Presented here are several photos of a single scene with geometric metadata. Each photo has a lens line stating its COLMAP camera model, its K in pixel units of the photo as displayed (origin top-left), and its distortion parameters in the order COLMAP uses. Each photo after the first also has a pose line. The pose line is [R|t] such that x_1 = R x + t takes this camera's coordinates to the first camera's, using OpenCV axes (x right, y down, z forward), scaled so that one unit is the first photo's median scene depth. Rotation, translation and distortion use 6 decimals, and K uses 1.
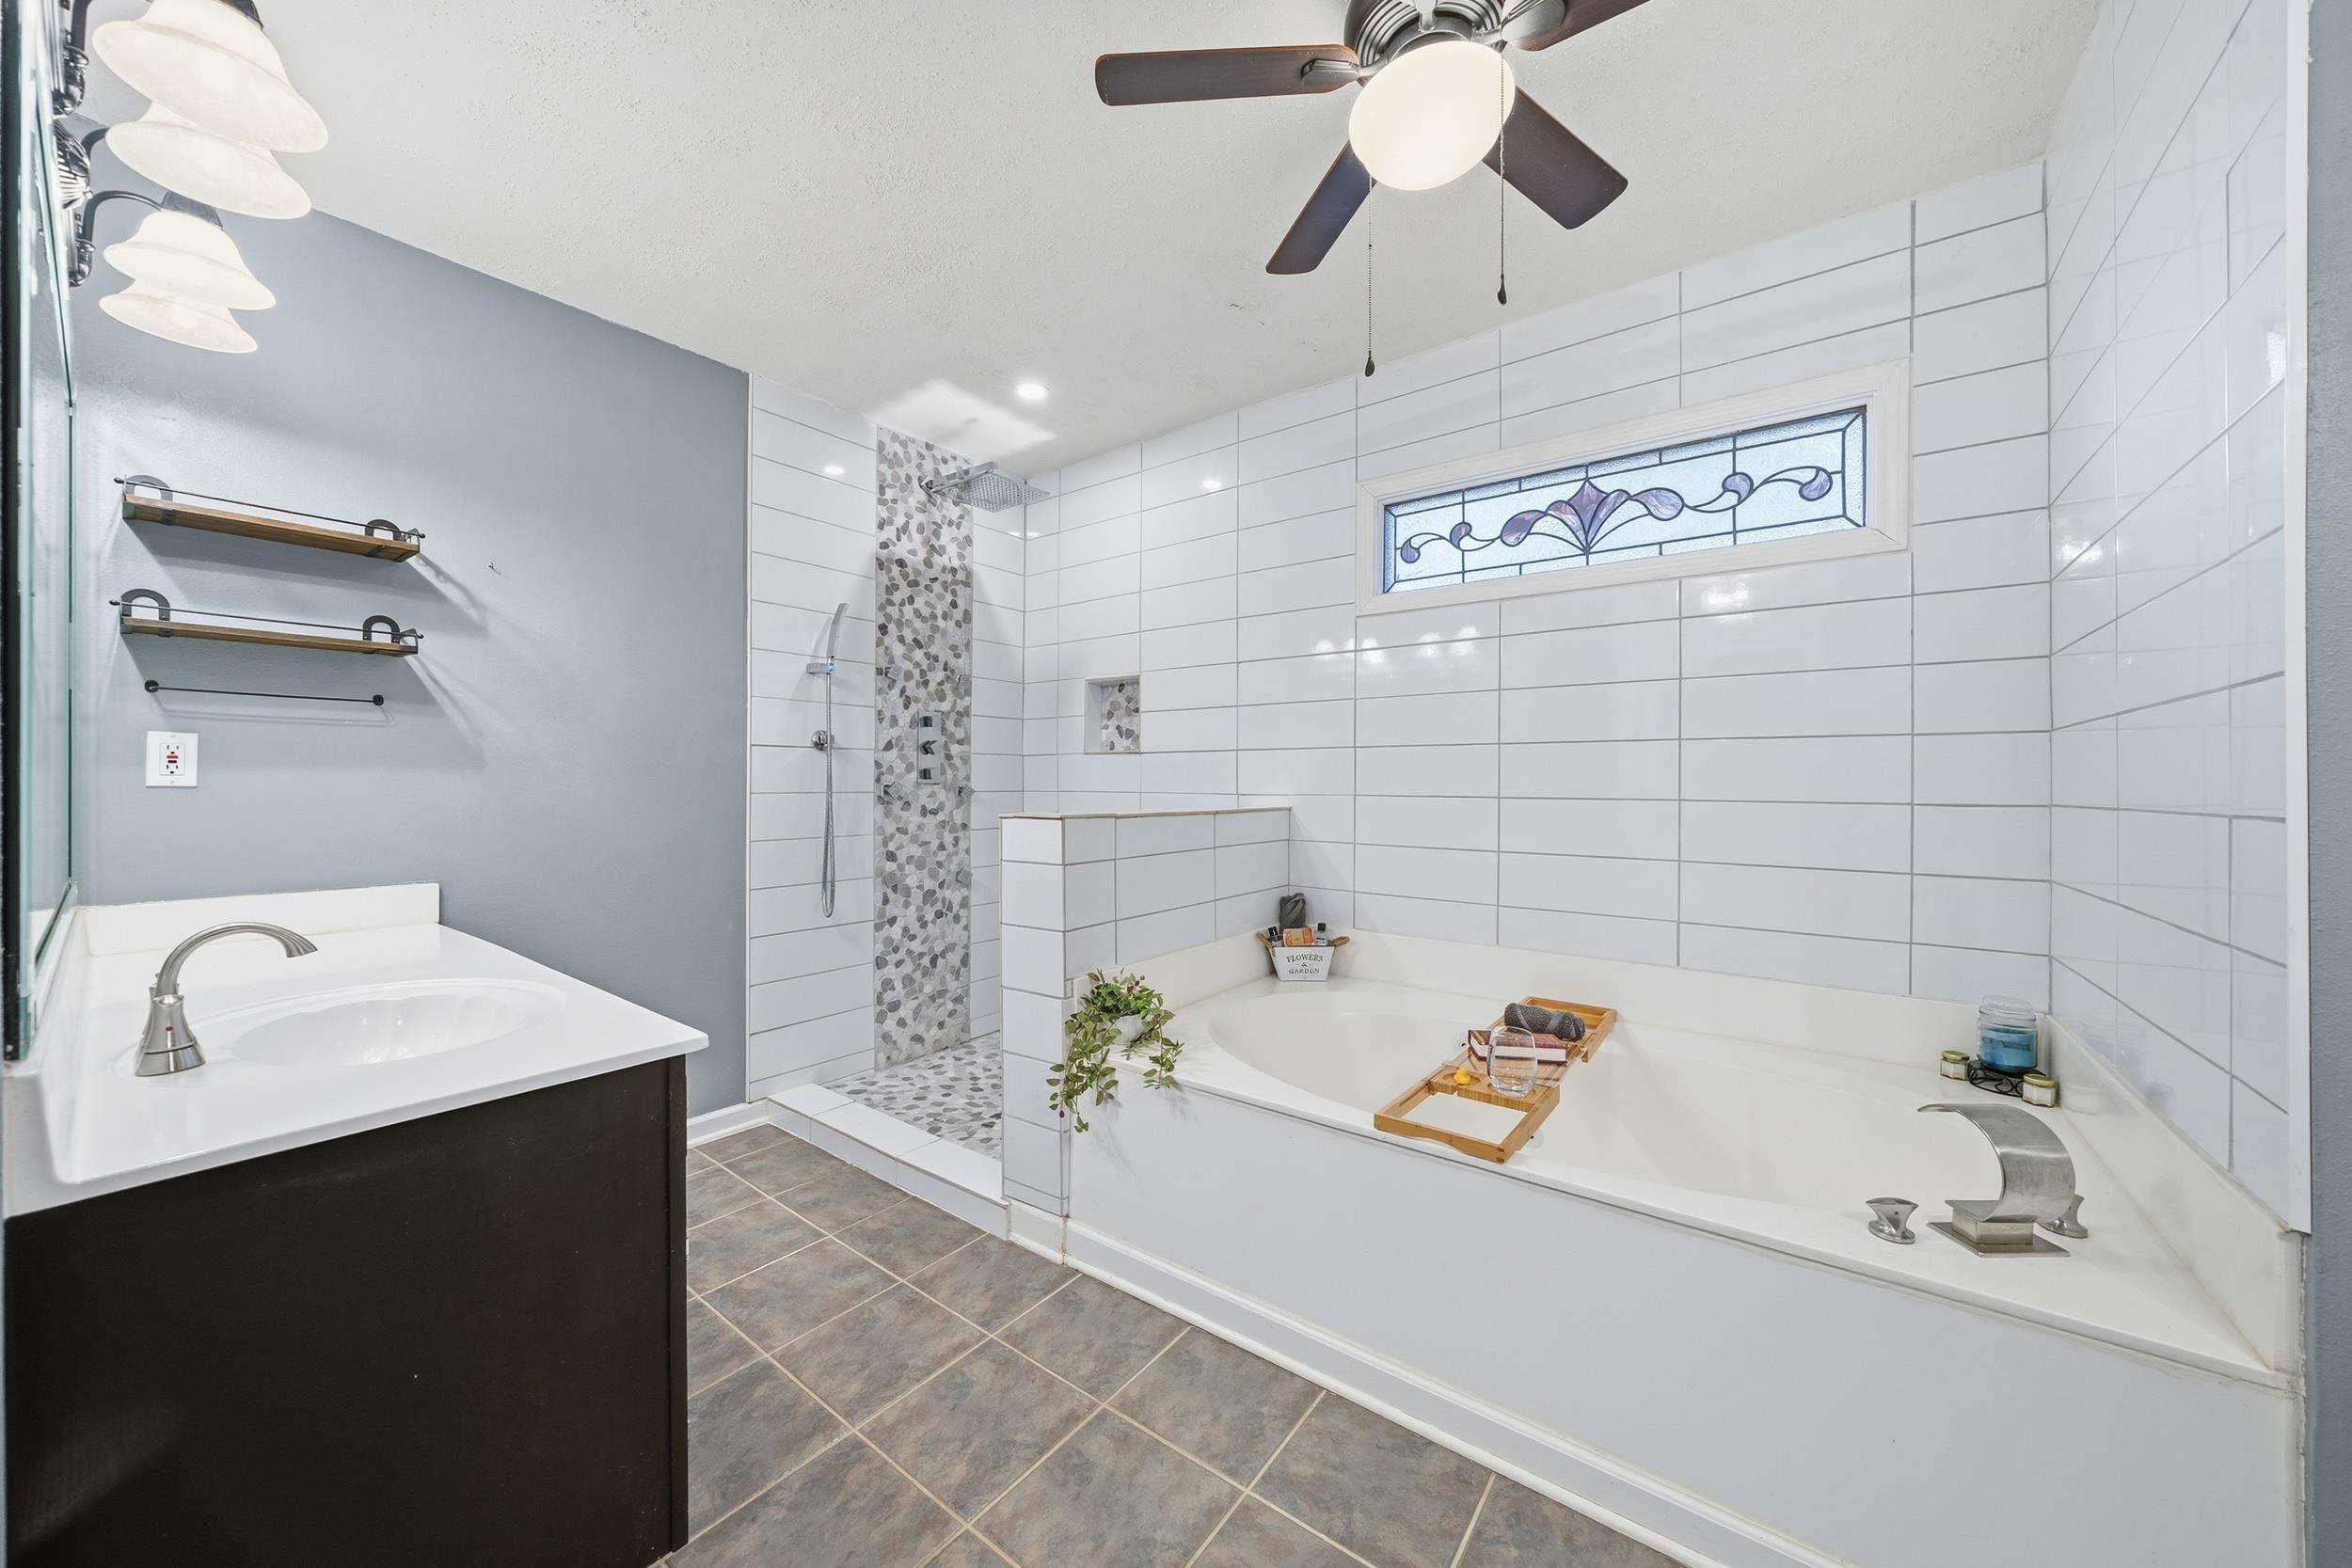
lens RADIAL K [[822.6, 0, 1183.6], [0, 822.6, 781.4], [0, 0, 1]] dist [-0.003099, -0.000336]
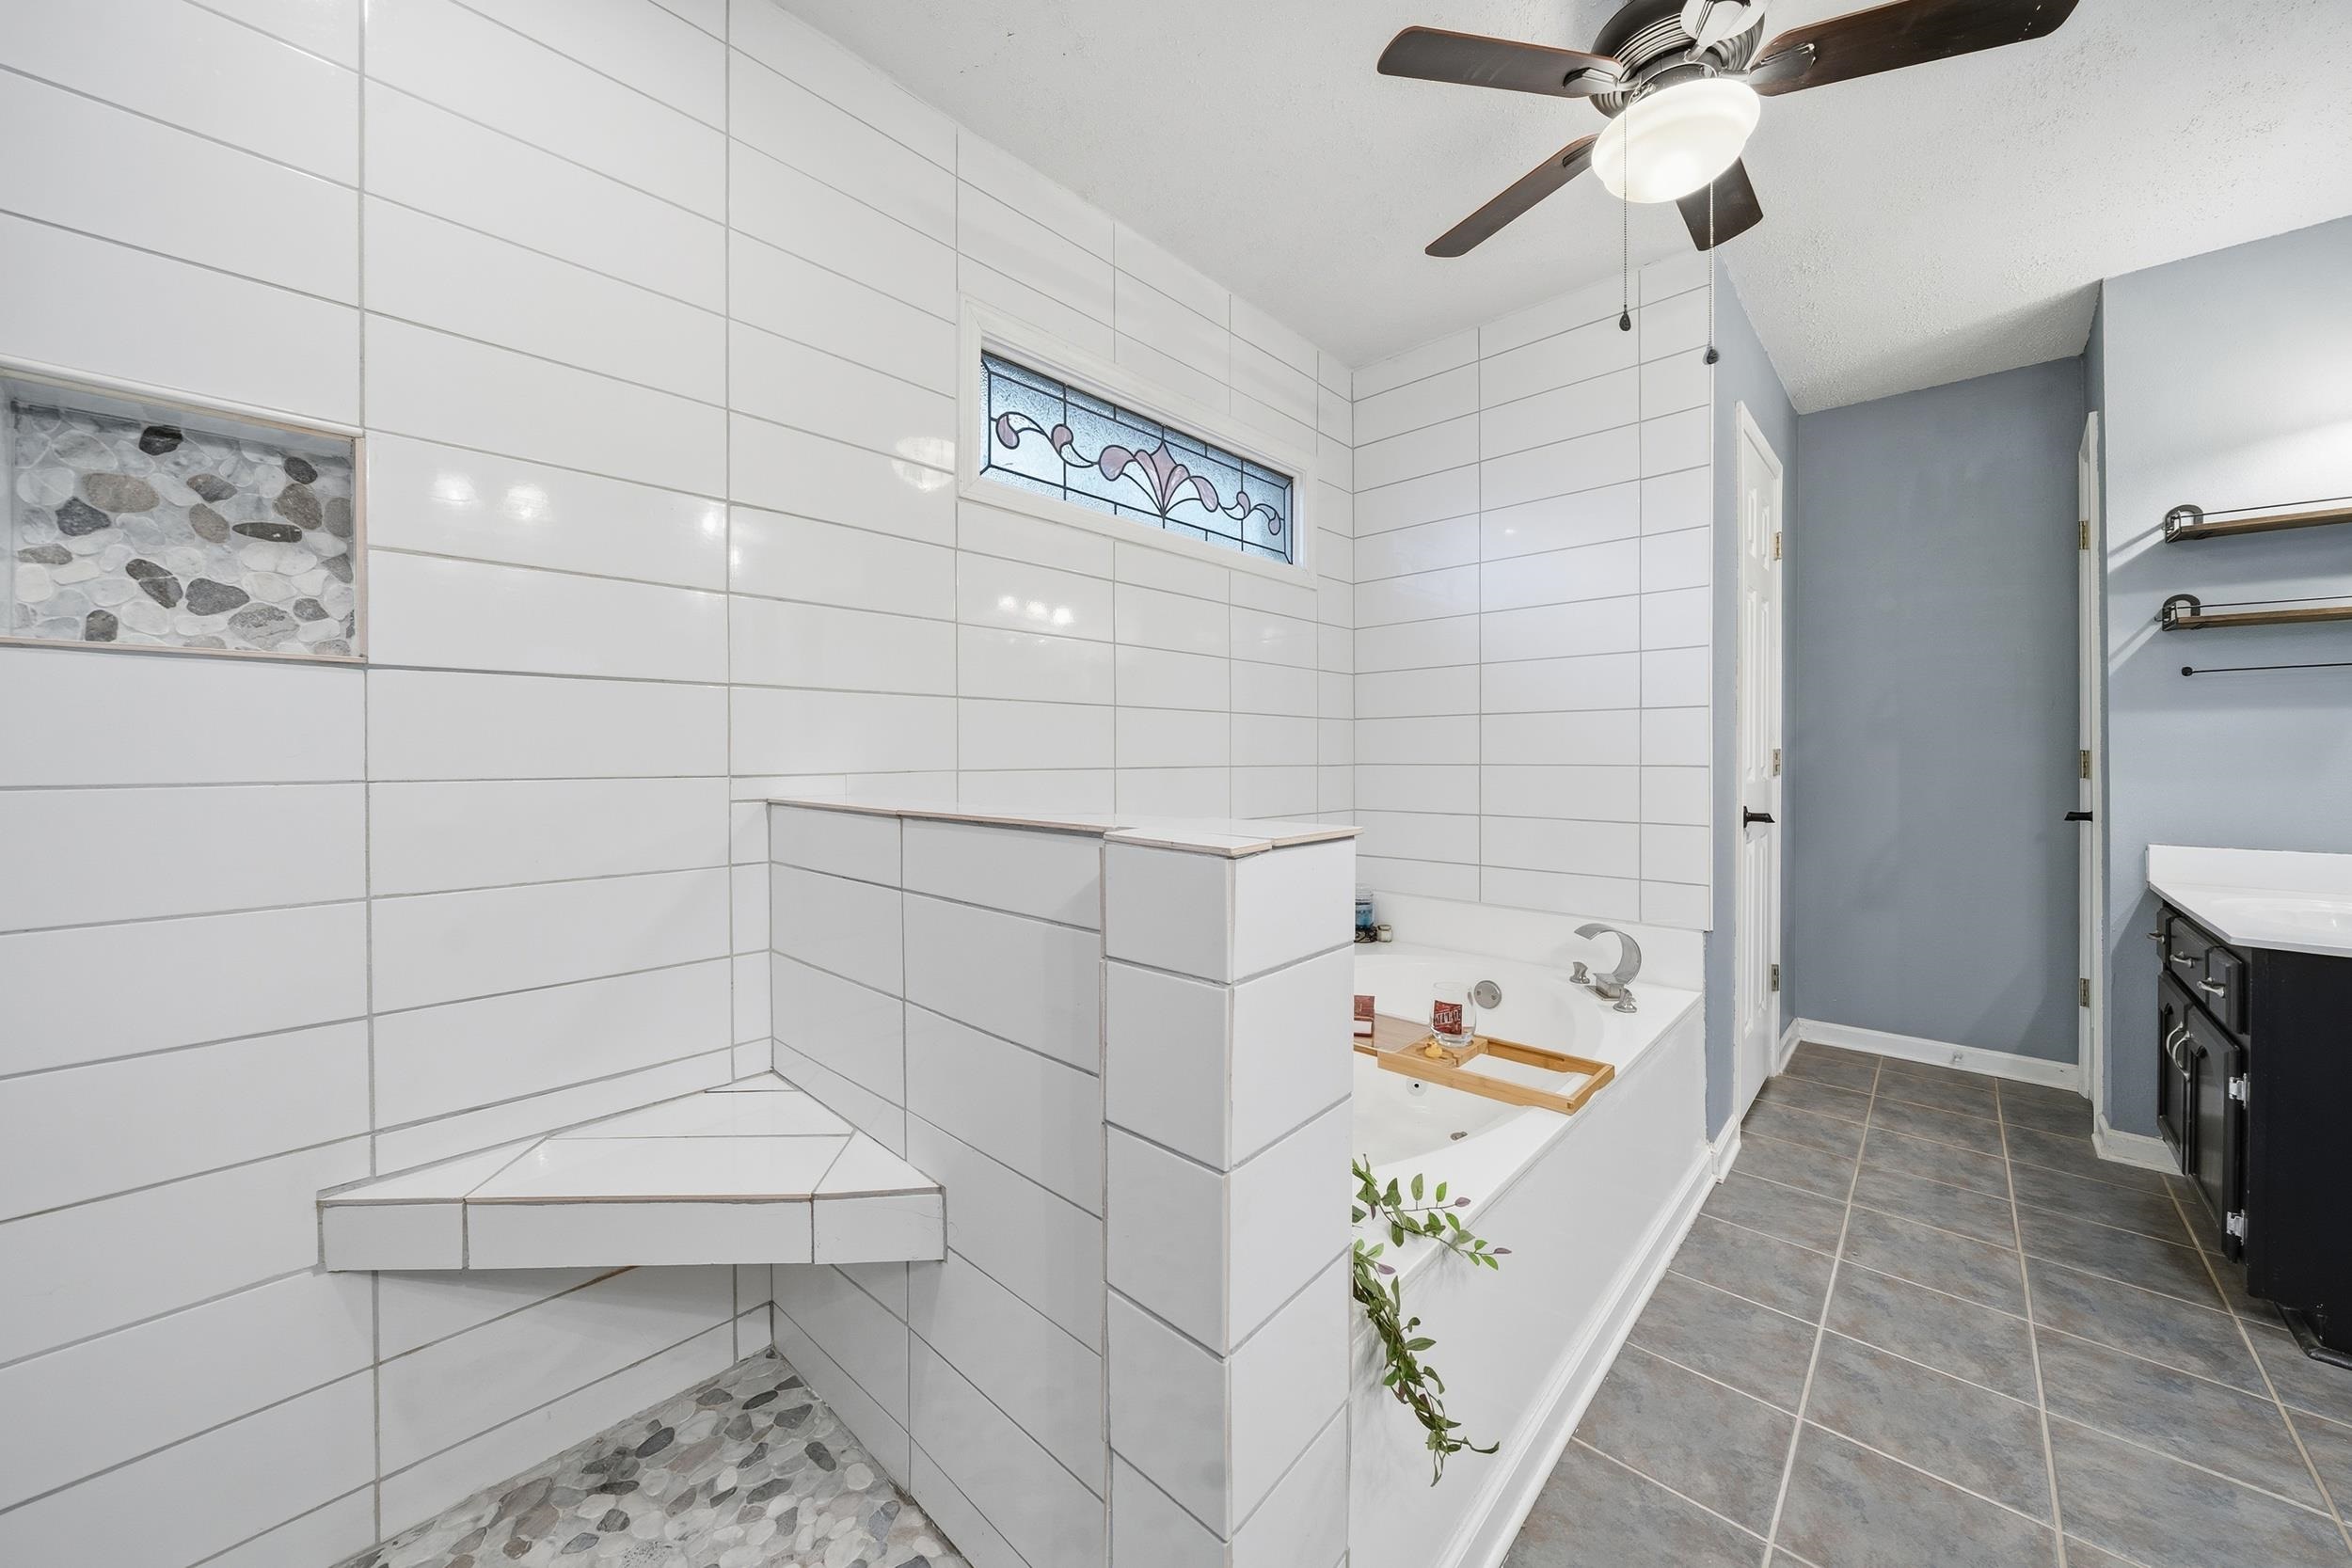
lens RADIAL K [[822.6, 0, 1181.7], [0, 822.6, 764.3], [0, 0, 1]] dist [-0.003099, -0.000336]
pose [[0.114627, -0.016049, 0.993279, -0.479343], [0.003288, 0.999870, 0.015777, 0.002770], [-0.993403, 0.001457, 0.114665, 0.850556]]
